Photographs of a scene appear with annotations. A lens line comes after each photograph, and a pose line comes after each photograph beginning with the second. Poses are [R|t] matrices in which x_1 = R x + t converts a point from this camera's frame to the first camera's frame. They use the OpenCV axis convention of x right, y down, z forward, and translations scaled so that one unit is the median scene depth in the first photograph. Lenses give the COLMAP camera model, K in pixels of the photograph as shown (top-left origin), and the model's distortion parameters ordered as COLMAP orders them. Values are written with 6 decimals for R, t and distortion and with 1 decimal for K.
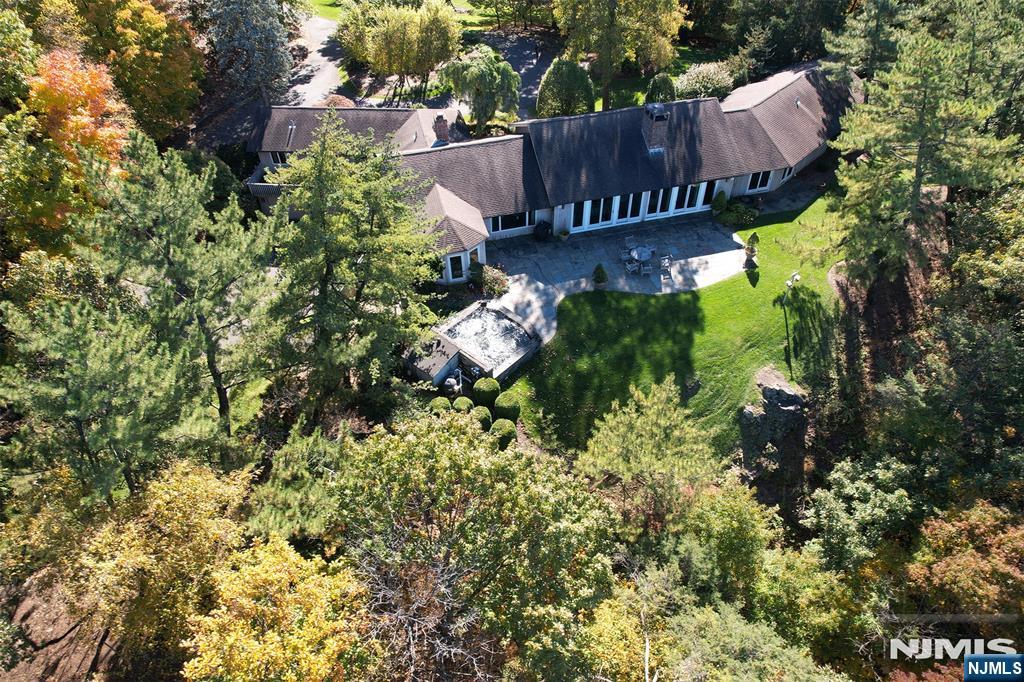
lens RADIAL K [[657.1, 0, 510.9], [0, 657.1, 339.8], [0, 0, 1]] dist [-0.070312, 0.067176]
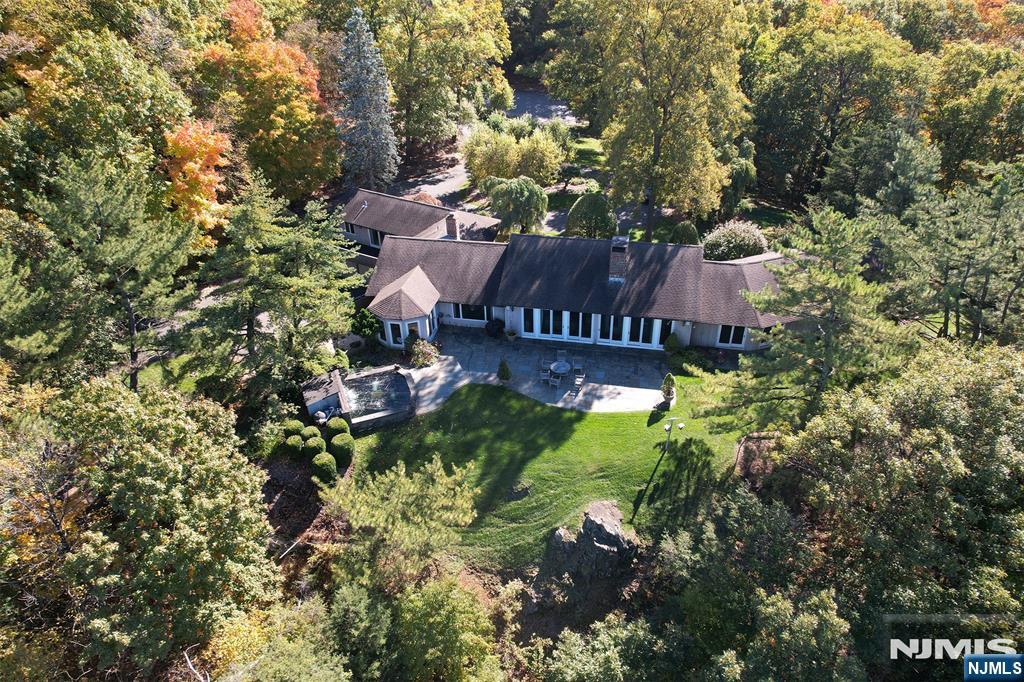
lens RADIAL K [[657.1, 0, 510.9], [0, 657.1, 339.8], [0, 0, 1]] dist [-0.070312, 0.067176]
pose [[0.898330, 0.240929, -0.367365, 0.494538], [-0.310755, 0.939563, -0.143707, 0.001102], [0.310539, 0.243257, 0.918908, 0.014127]]
